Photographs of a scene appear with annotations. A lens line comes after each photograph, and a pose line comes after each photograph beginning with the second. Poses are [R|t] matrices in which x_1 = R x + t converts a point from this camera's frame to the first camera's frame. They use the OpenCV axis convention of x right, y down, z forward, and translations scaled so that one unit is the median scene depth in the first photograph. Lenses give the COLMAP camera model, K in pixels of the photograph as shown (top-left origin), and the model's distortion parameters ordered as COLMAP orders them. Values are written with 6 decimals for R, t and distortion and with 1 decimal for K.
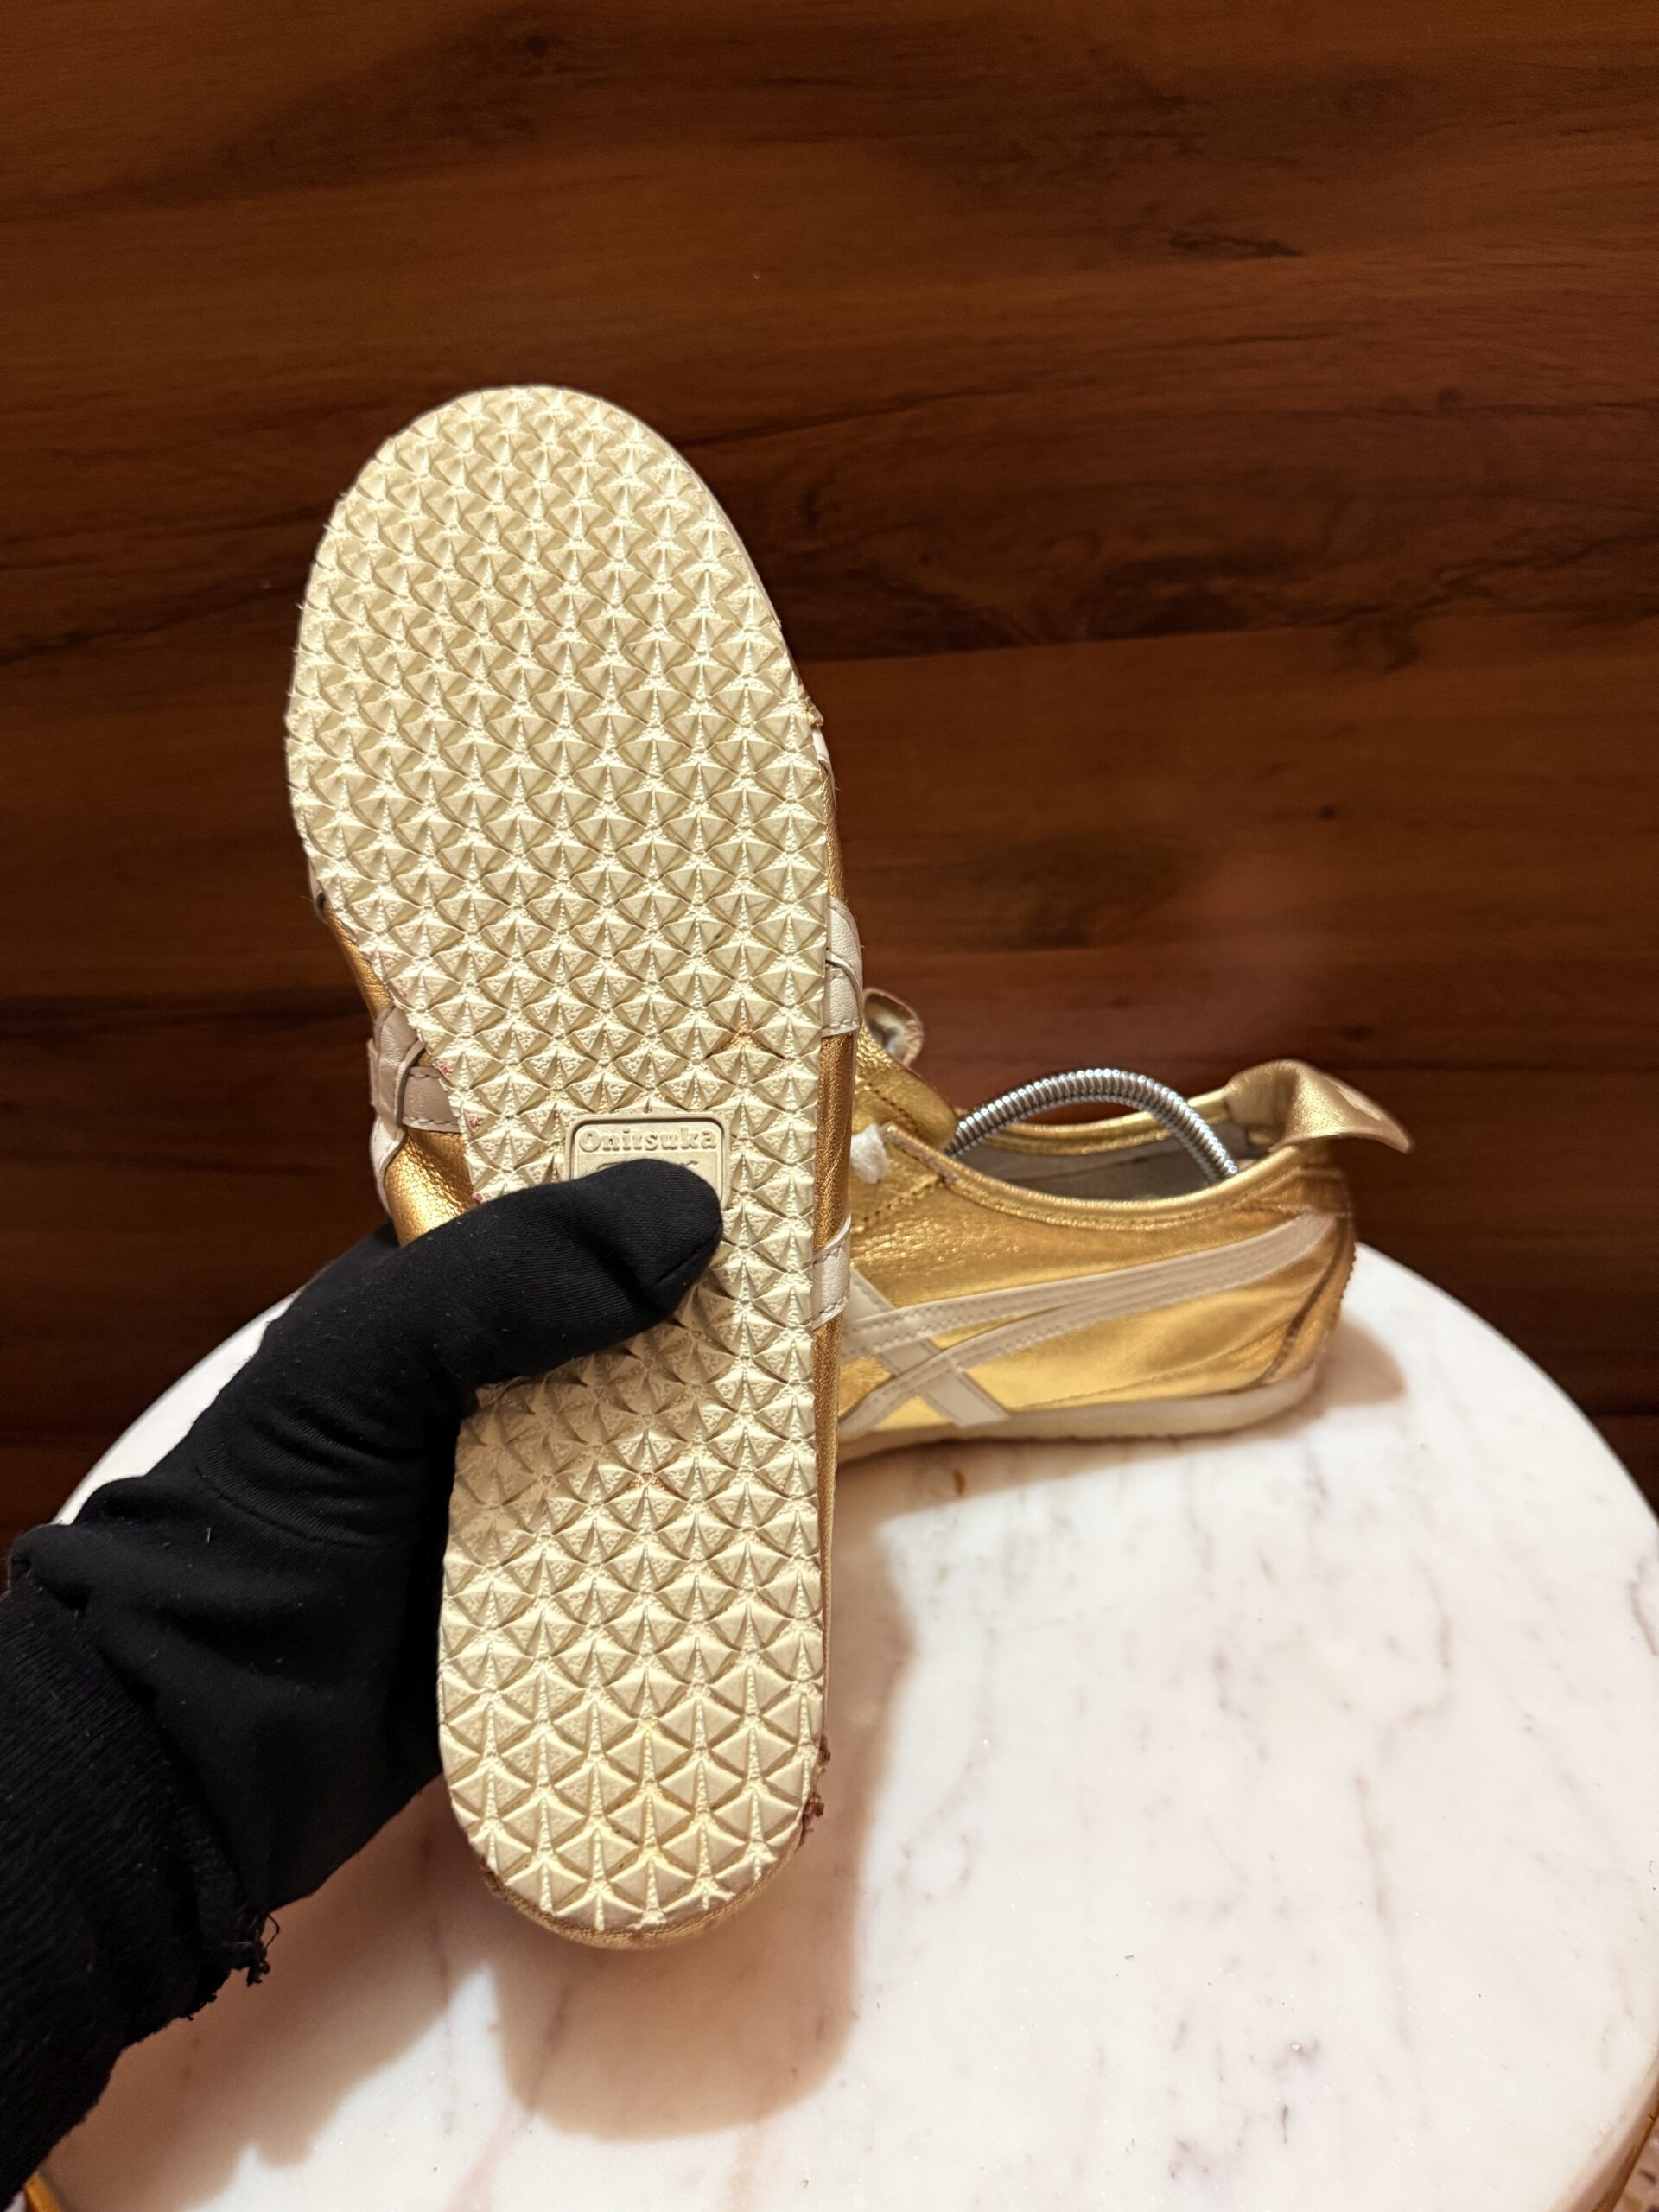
lens RADIAL K [[1550.6, 0, 830.8], [0, 1550.6, 1102.3], [0, 0, 1]] dist [-0.019744, -0.013558]
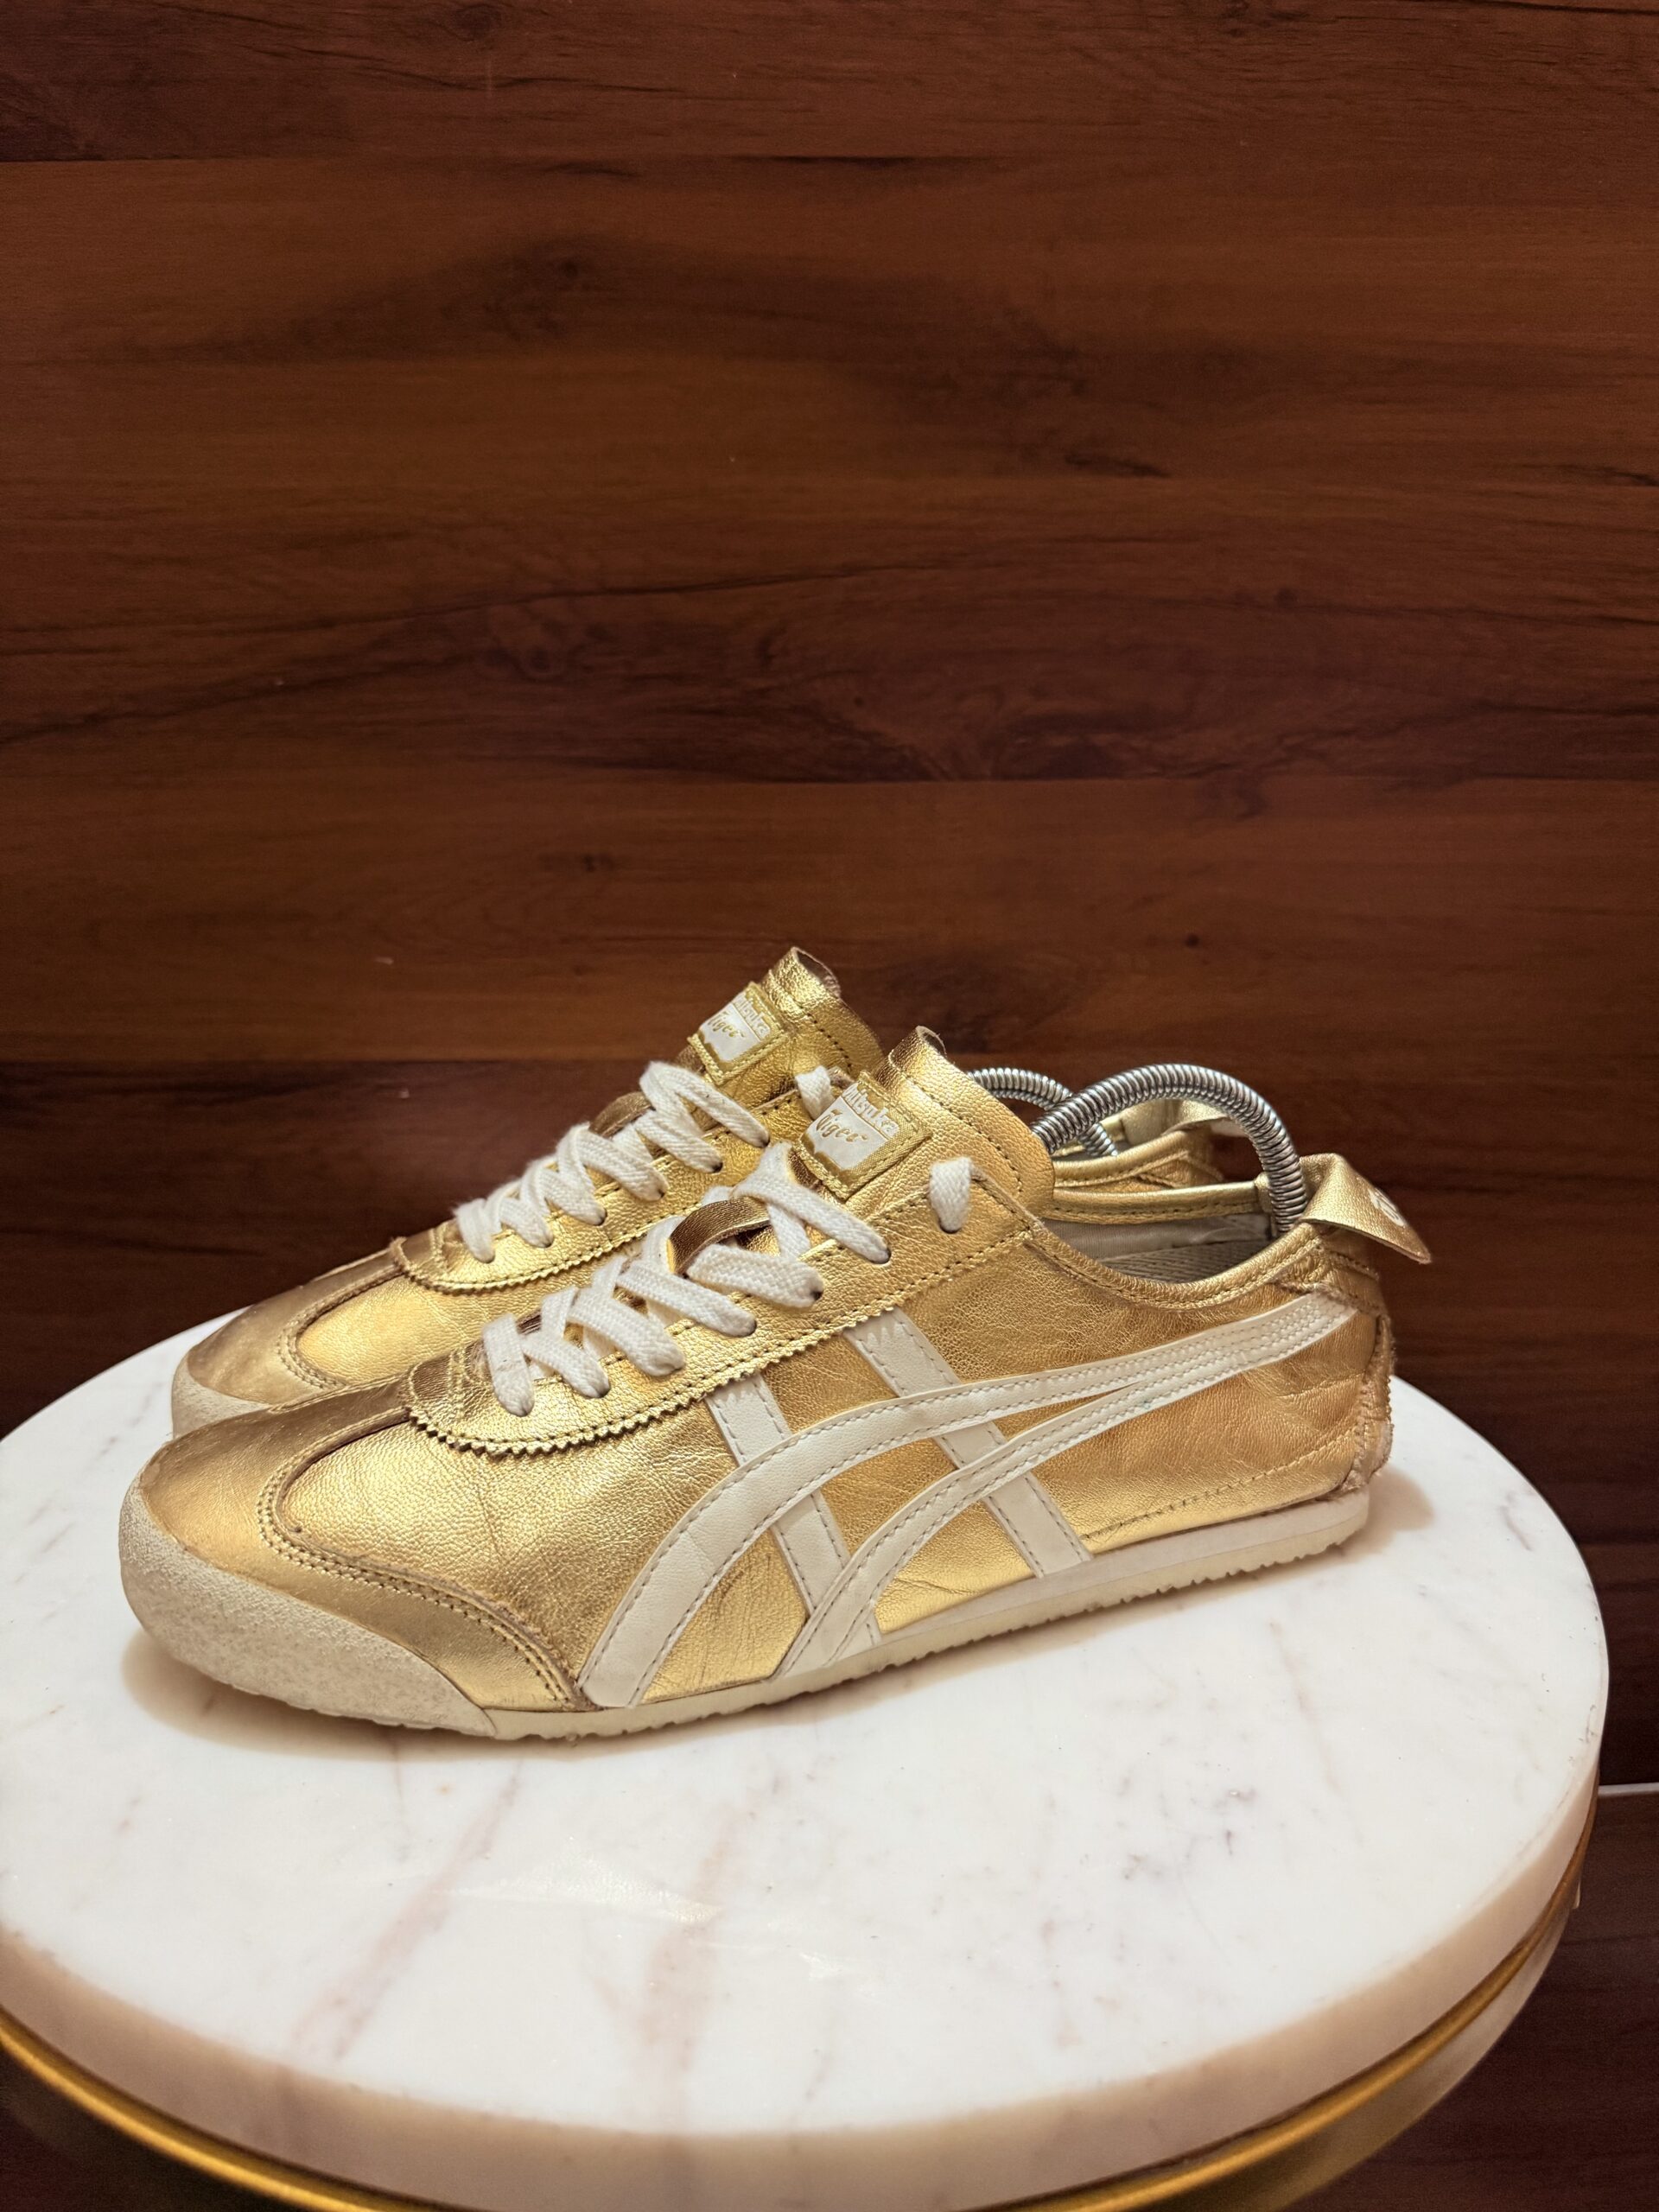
lens RADIAL K [[1550.6, 0, 831.0], [0, 1550.6, 1122.6], [0, 0, 1]] dist [-0.019744, -0.013558]
pose [[0.994608, 0.050705, 0.090461, -0.056609], [-0.026770, 0.968285, -0.248412, 0.285278], [-0.100188, 0.244651, 0.964421, -0.063423]]
